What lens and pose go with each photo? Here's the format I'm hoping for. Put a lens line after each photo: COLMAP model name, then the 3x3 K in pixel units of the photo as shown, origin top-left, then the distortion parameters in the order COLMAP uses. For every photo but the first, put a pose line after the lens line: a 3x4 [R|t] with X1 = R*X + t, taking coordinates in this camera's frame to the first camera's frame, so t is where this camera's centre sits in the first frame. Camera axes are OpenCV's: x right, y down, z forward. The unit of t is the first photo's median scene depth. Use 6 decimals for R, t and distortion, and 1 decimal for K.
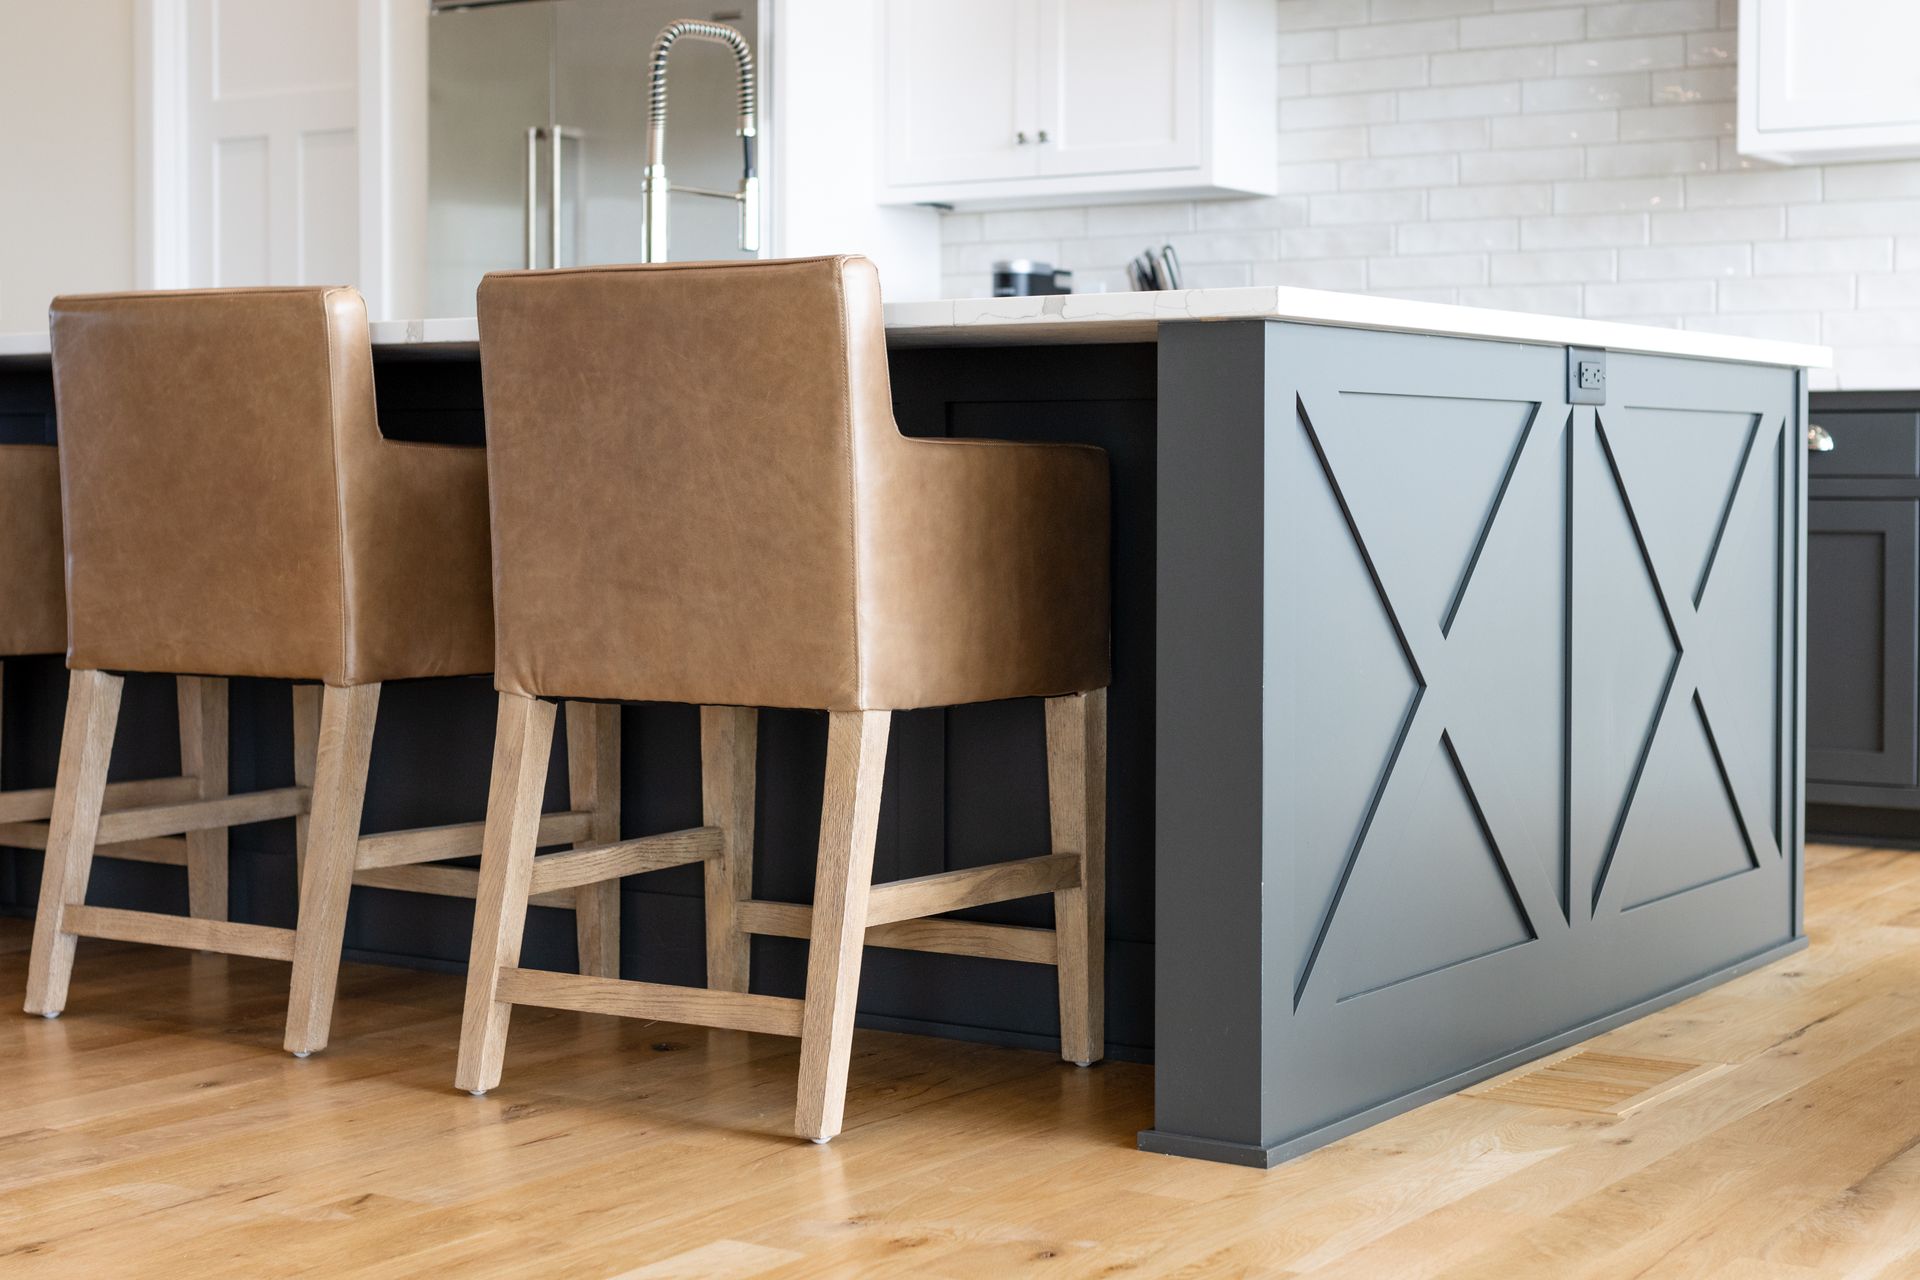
lens RADIAL K [[2973.8, 0, 960.0], [0, 2973.8, 640.0], [0, 0, 1]] dist [0.020052, -0.083021]
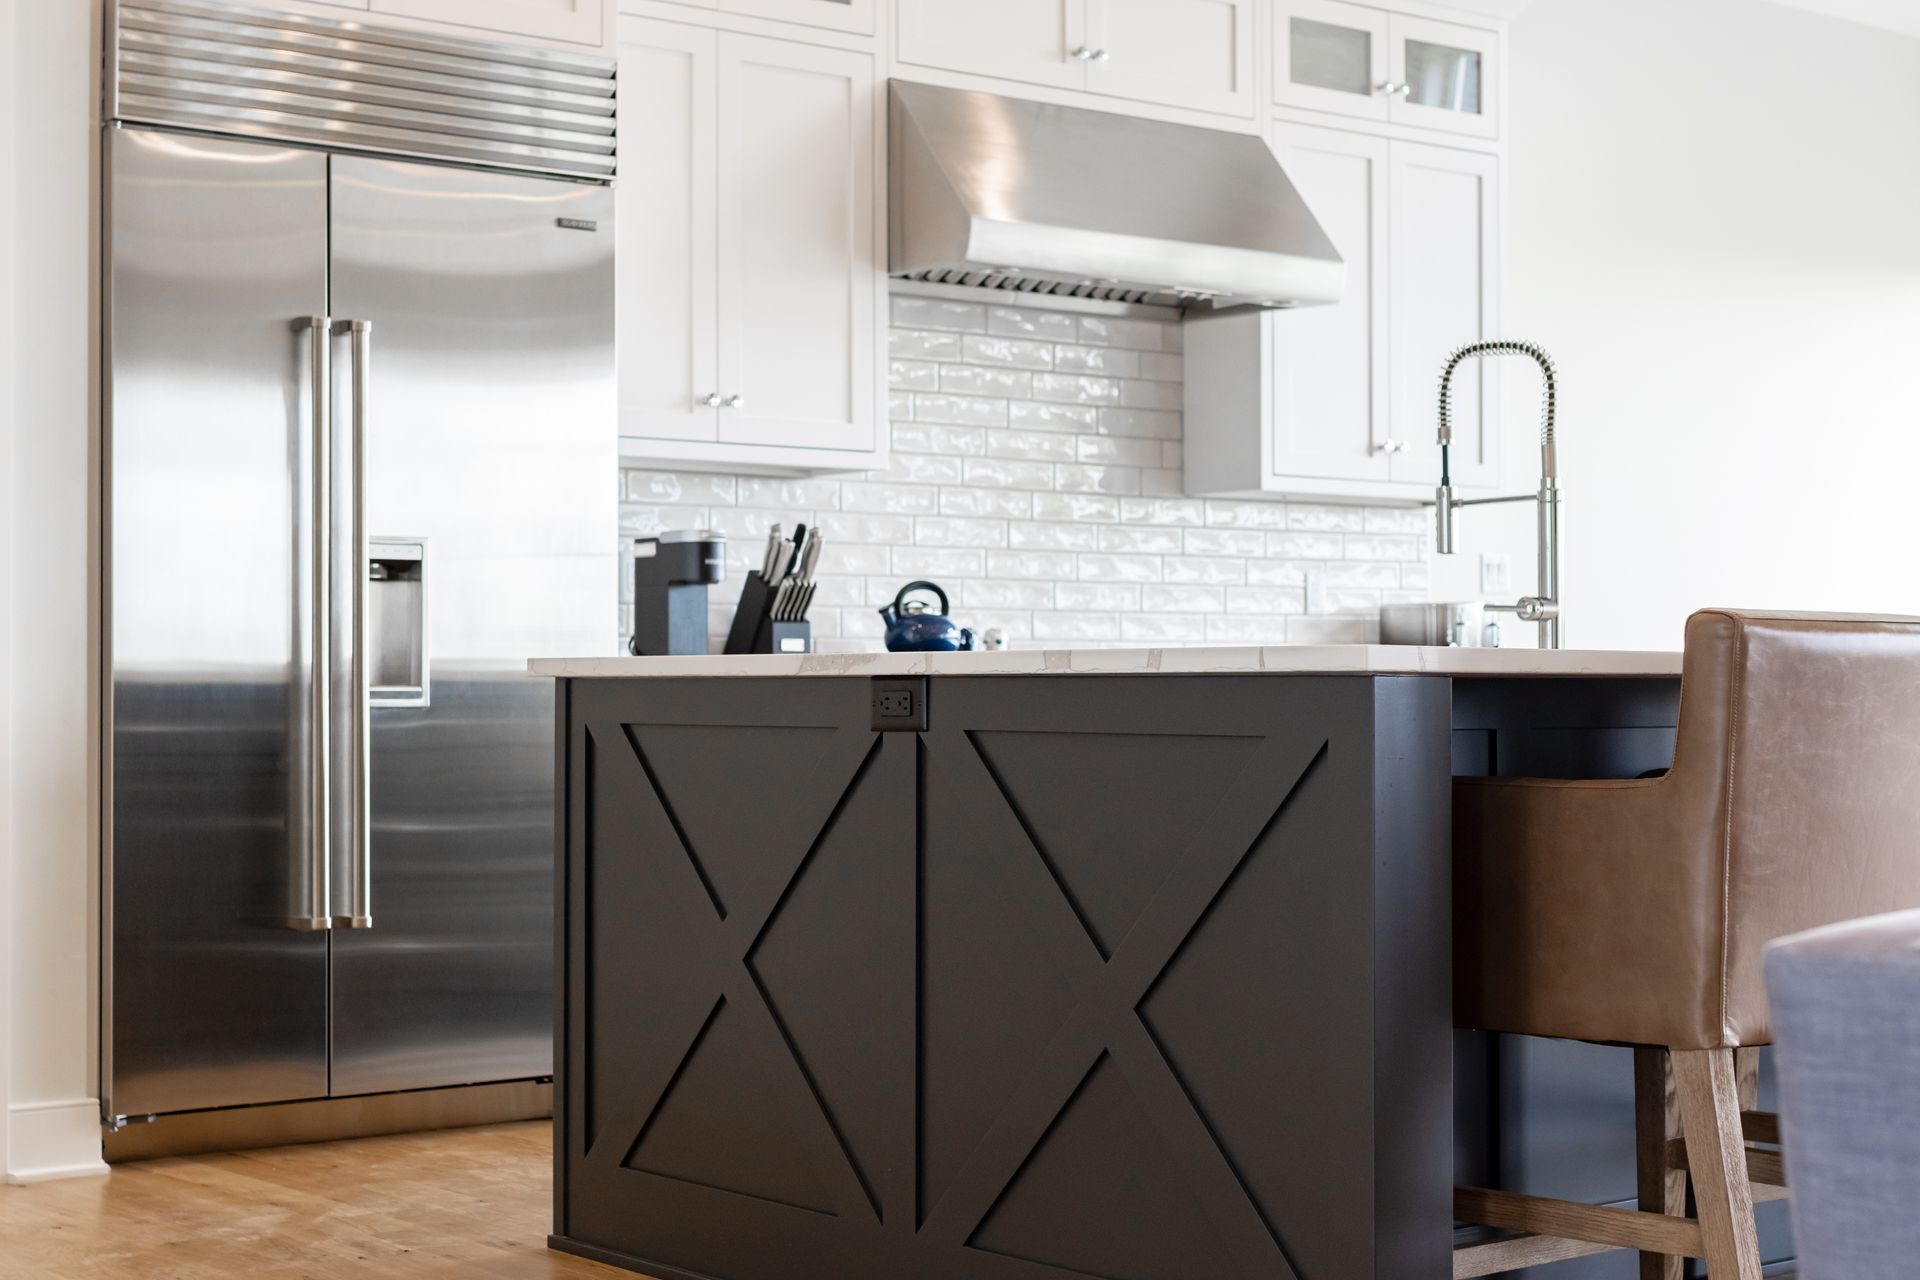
lens RADIAL K [[2973.8, 0, 960.0], [0, 2973.8, 640.0], [0, 0, 1]] dist [0.020052, -0.083021]
pose [[0.311338, 0.007716, 0.950268, -1.585979], [0.054651, 0.998167, -0.026010, -0.122084], [-0.948726, 0.060031, 0.310346, 1.202334]]
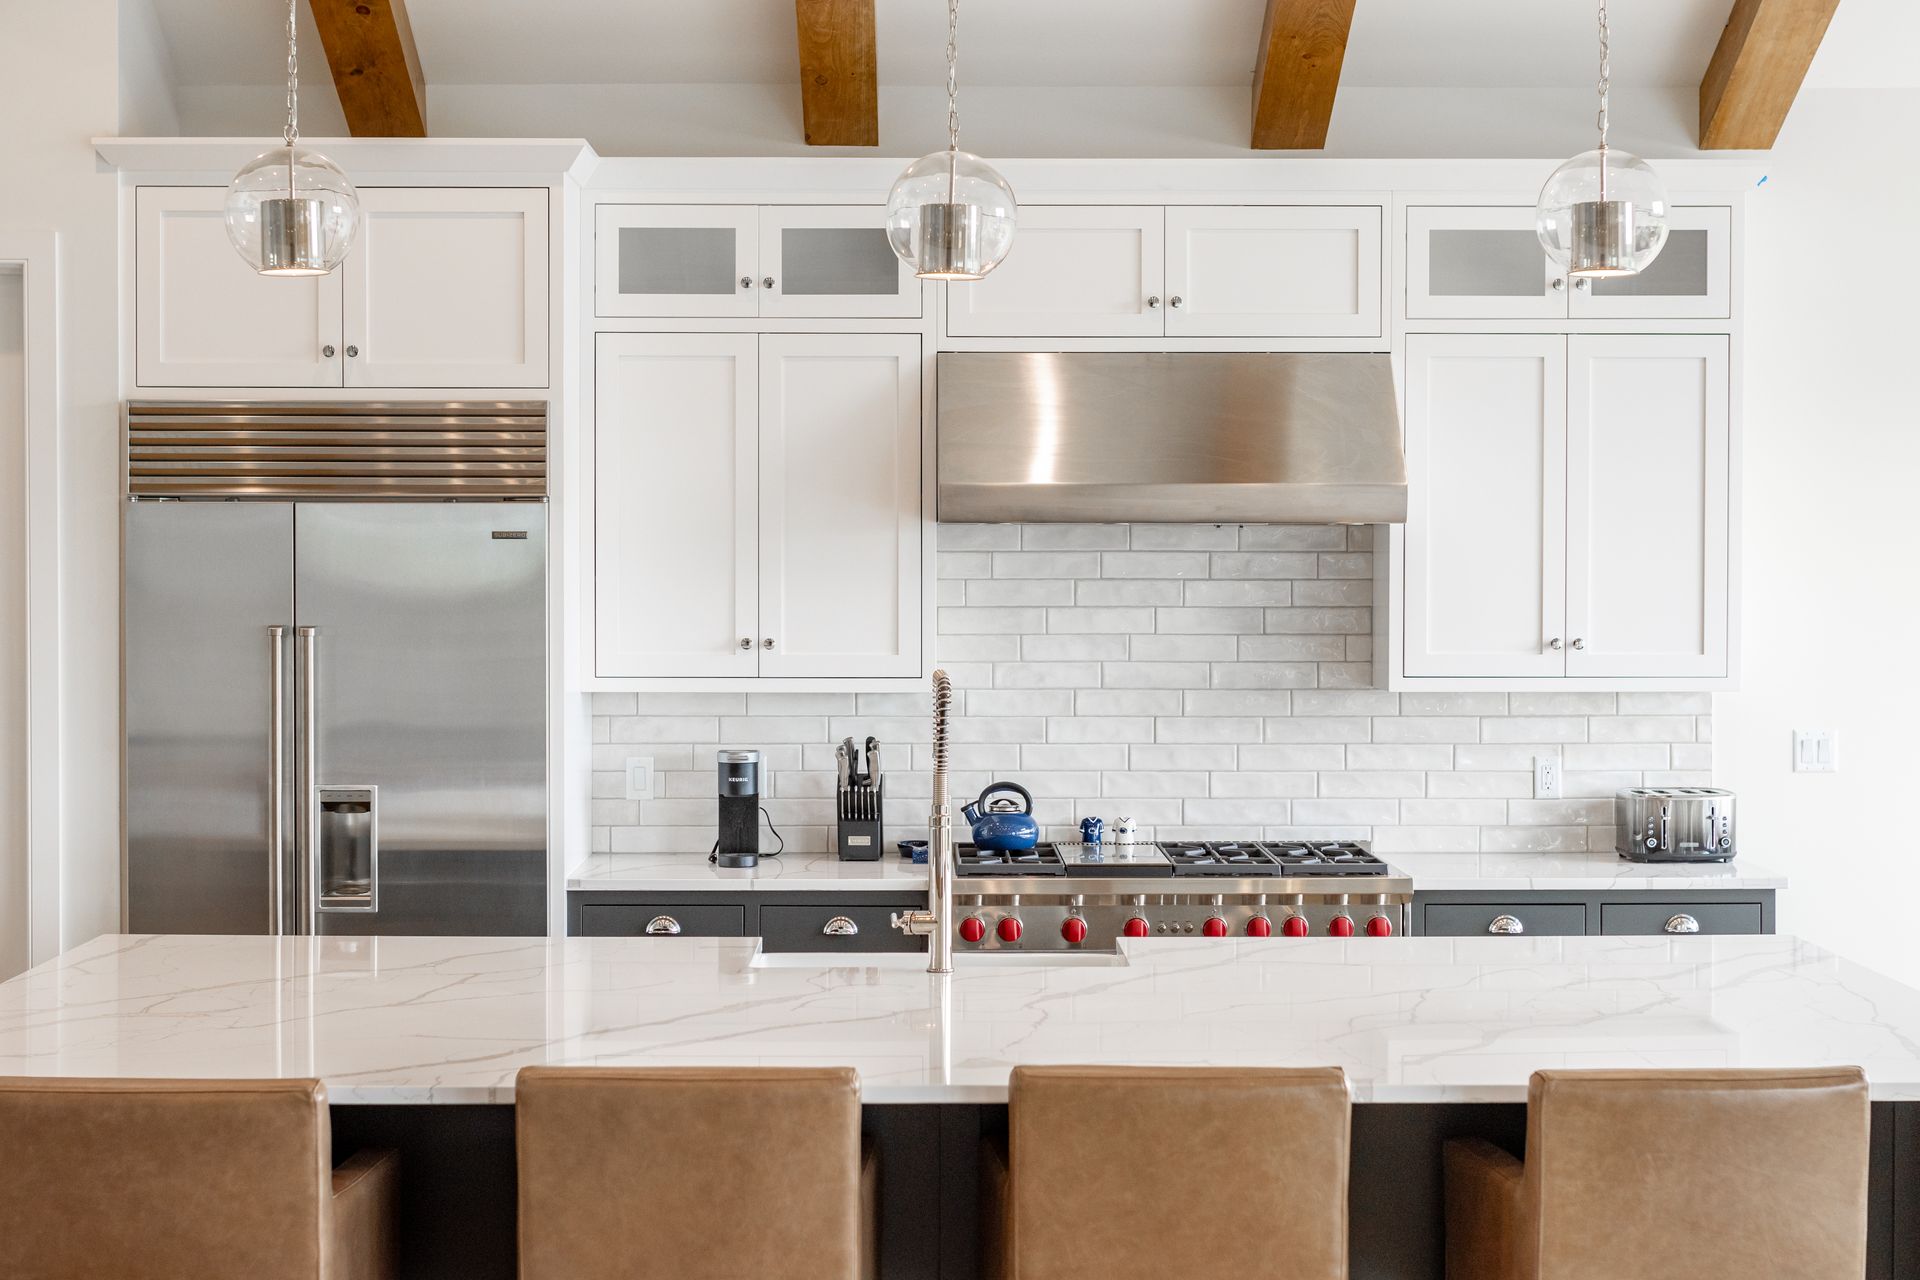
lens RADIAL K [[2973.8, 0, 960.0], [0, 2973.8, 640.0], [0, 0, 1]] dist [0.020052, -0.083021]
pose [[0.822336, -0.020115, 0.568647, -1.044622], [0.033735, 0.999340, -0.013435, -0.286415], [-0.568002, 0.030232, 0.822472, 0.046723]]
